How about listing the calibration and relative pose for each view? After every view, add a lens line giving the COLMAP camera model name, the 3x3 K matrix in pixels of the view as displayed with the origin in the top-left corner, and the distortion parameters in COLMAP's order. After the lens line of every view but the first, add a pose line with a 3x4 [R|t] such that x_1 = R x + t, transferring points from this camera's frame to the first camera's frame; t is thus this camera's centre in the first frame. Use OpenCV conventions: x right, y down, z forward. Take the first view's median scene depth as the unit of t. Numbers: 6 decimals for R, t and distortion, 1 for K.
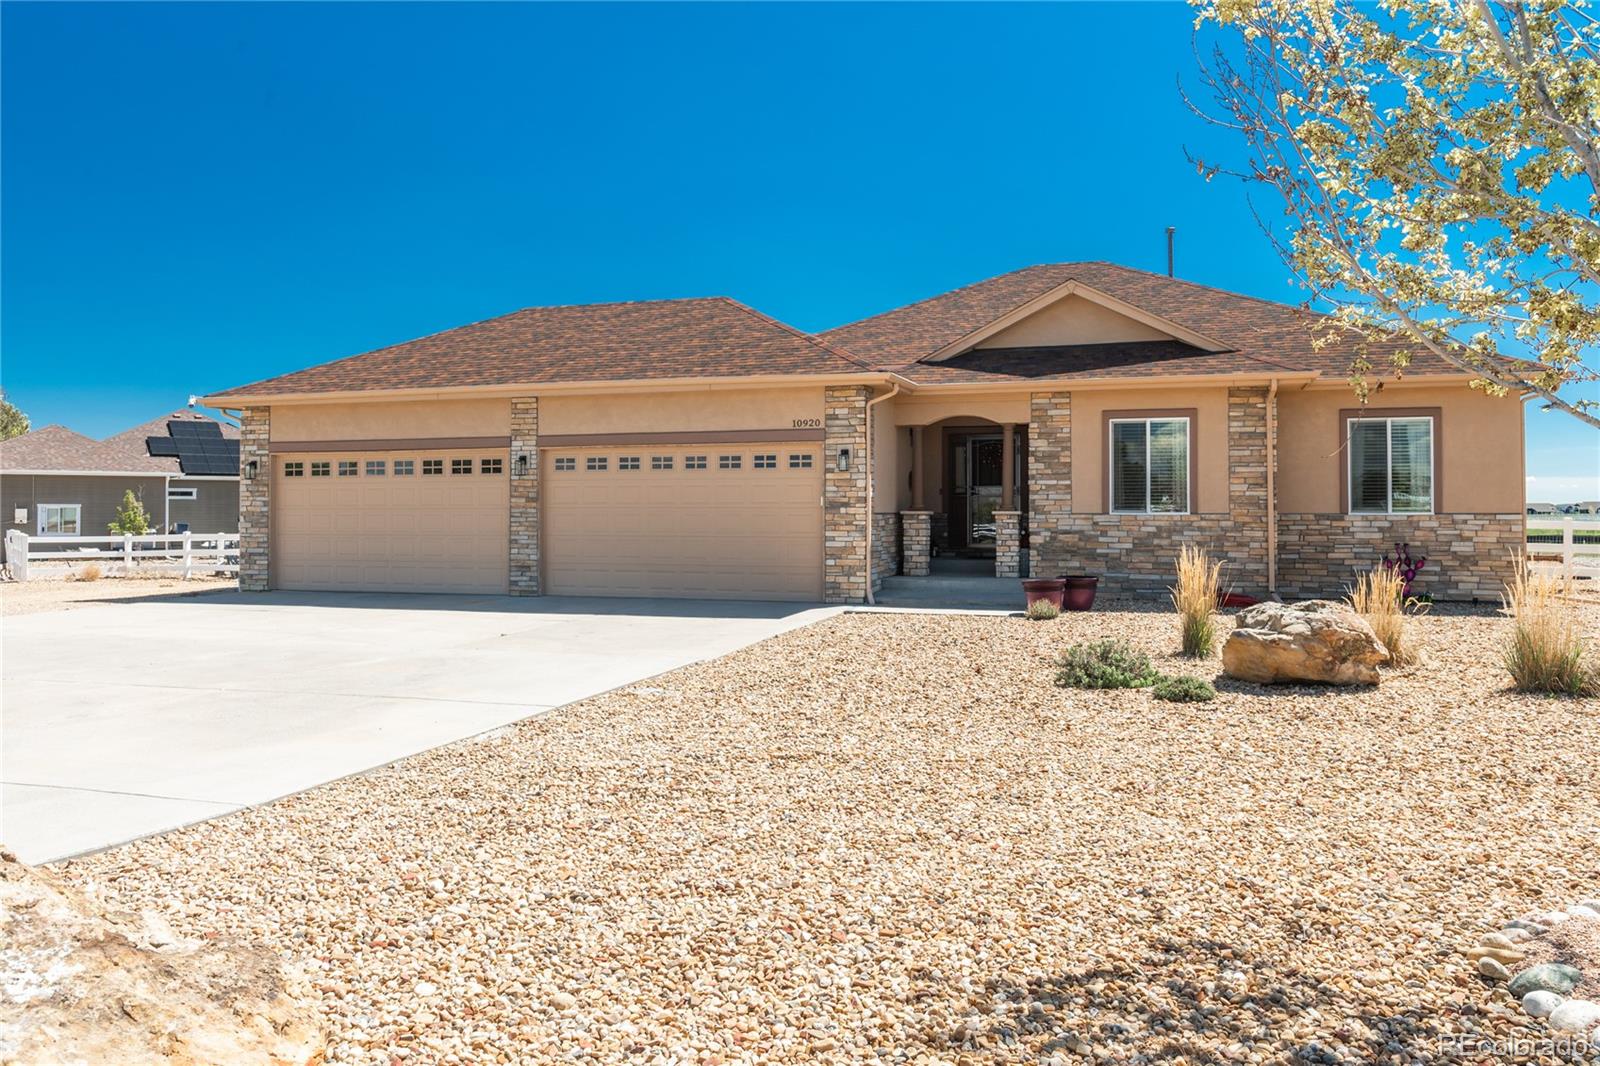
lens RADIAL K [[1170.4, 0, 799.1], [0, 1170.4, 489.0], [0, 0, 1]] dist [-0.001306, 0.000221]
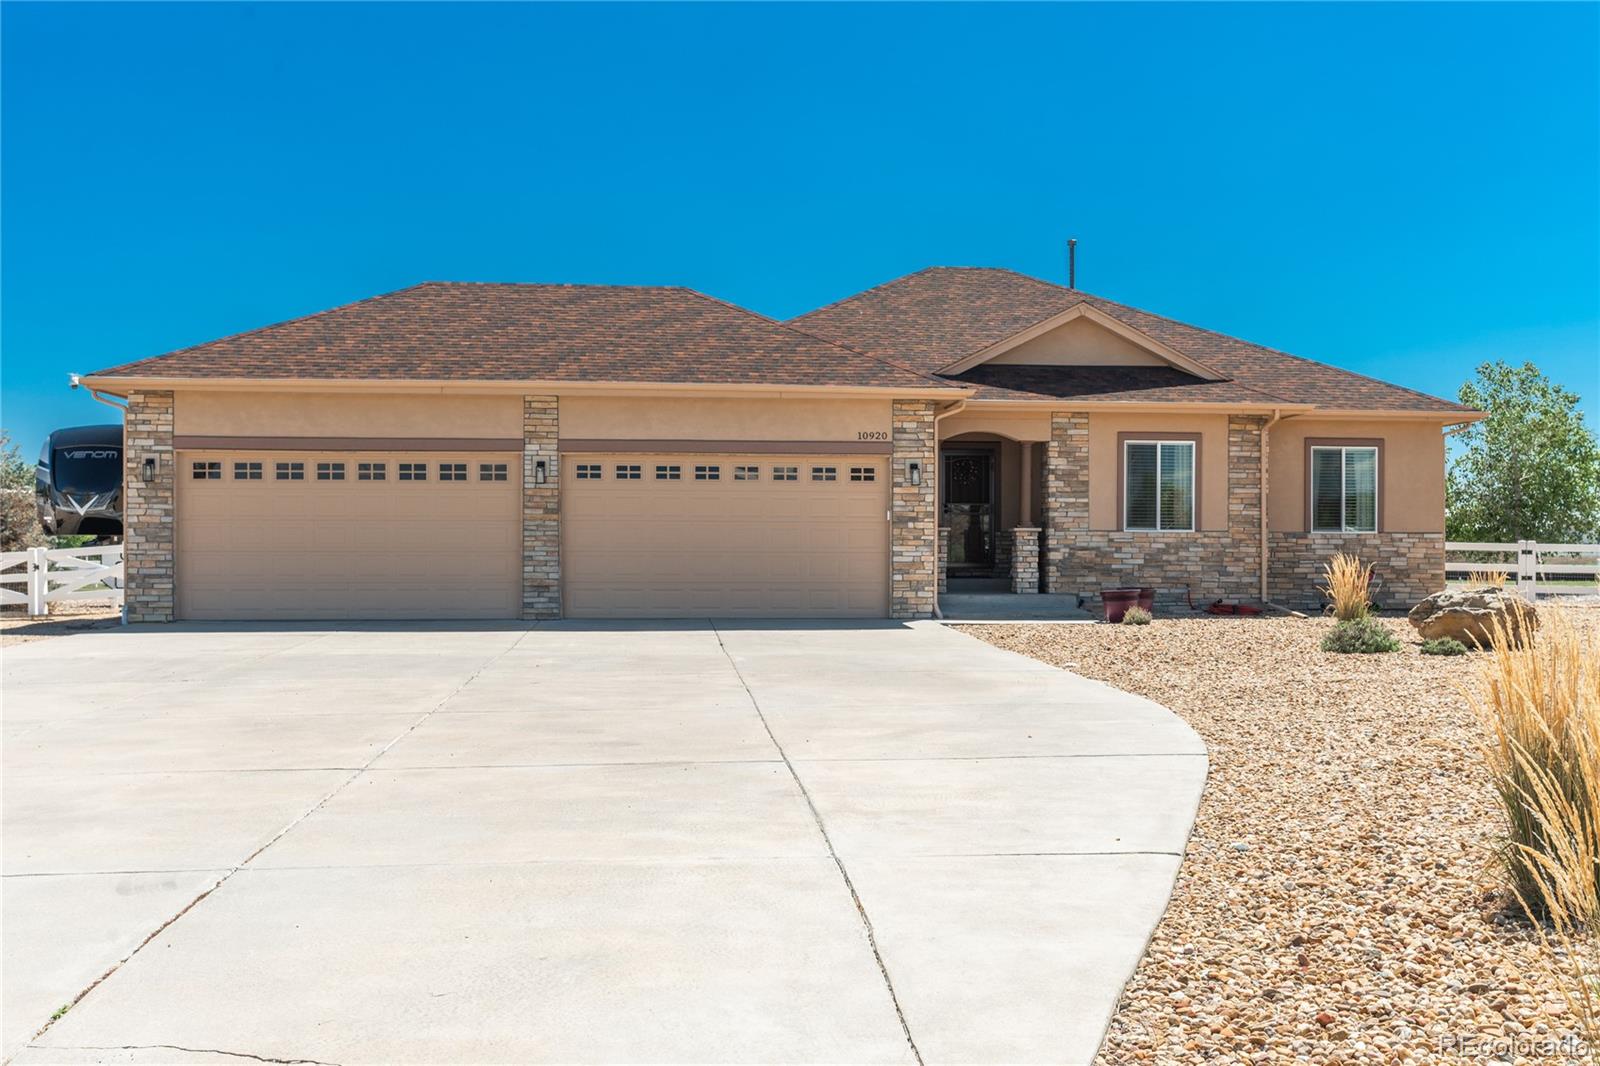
lens RADIAL K [[1653.0, 0, 843.7], [0, 1653.0, 553.5], [0, 0, 1]] dist [0.009842, 0.000000]
pose [[0.916368, 0.002060, 0.400331, -0.547822], [-0.011294, 0.999722, 0.020707, 0.013354], [-0.400177, -0.023497, 0.916136, -0.250292]]
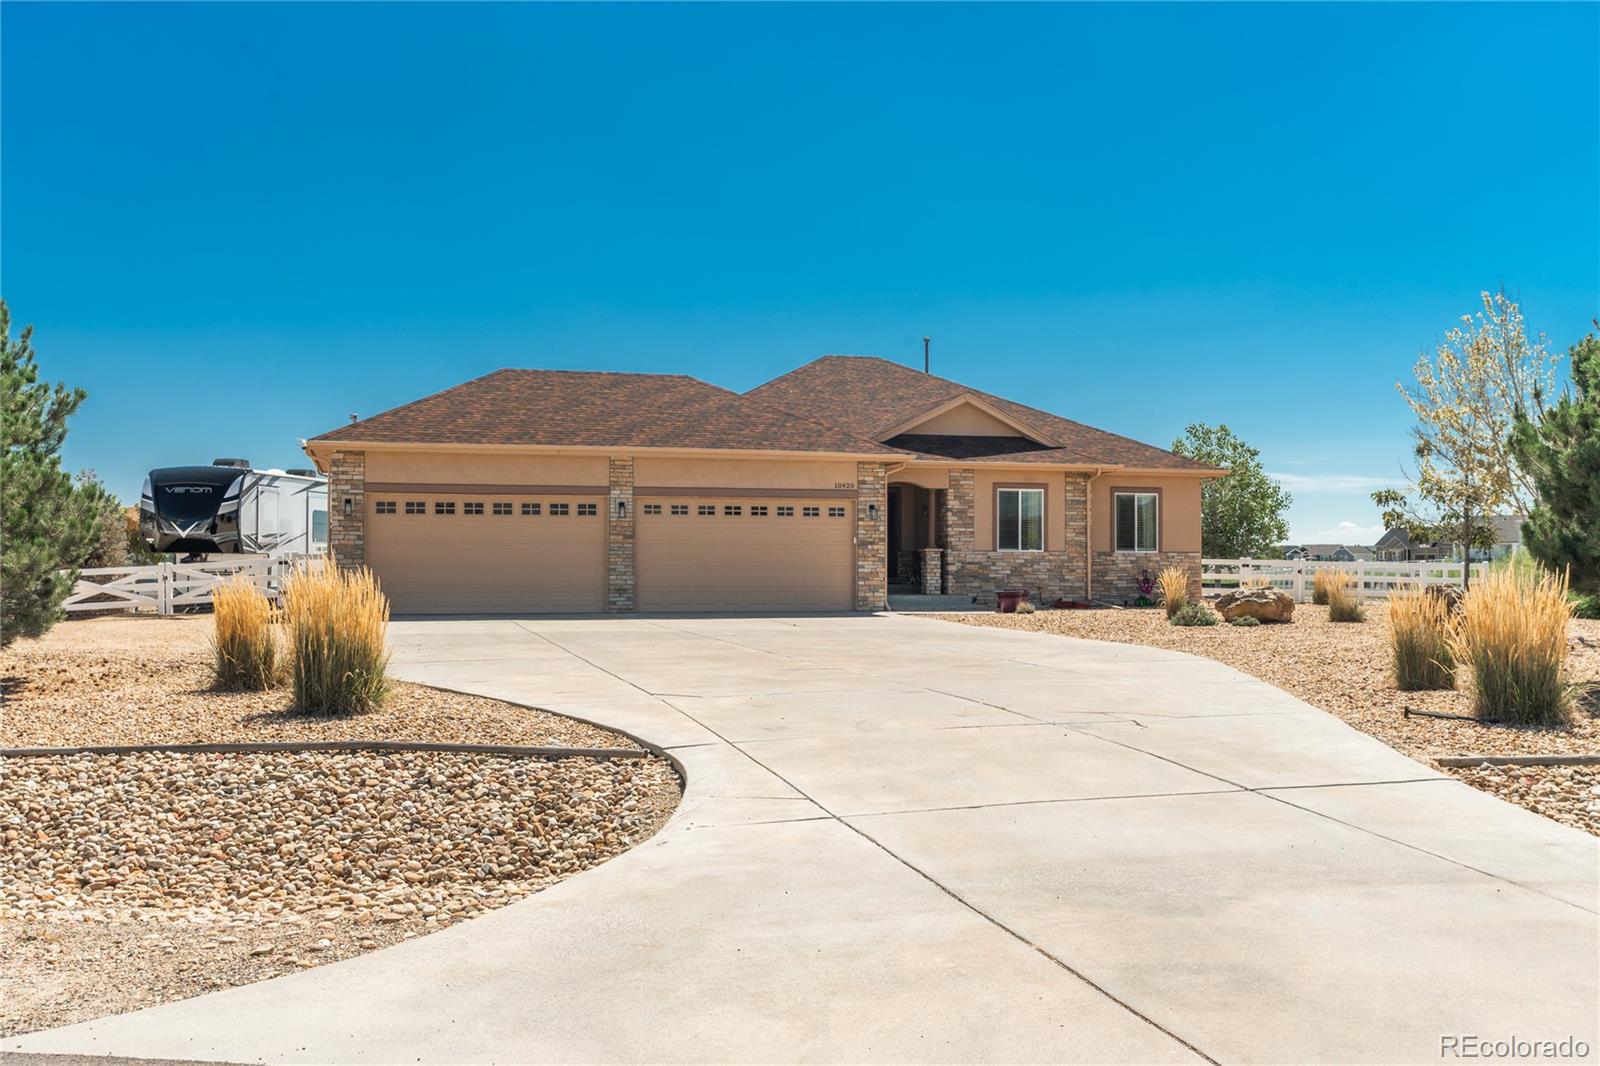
lens RADIAL K [[1549.2, 0, 798.7], [0, 1549.2, 535.7], [0, 0, 1]] dist [0.015240, 0.000000]
pose [[0.838814, 0.012992, 0.544263, -1.028893], [-0.013750, 0.999902, -0.002677, 0.010204], [-0.544245, -0.005238, 0.838910, -0.536288]]
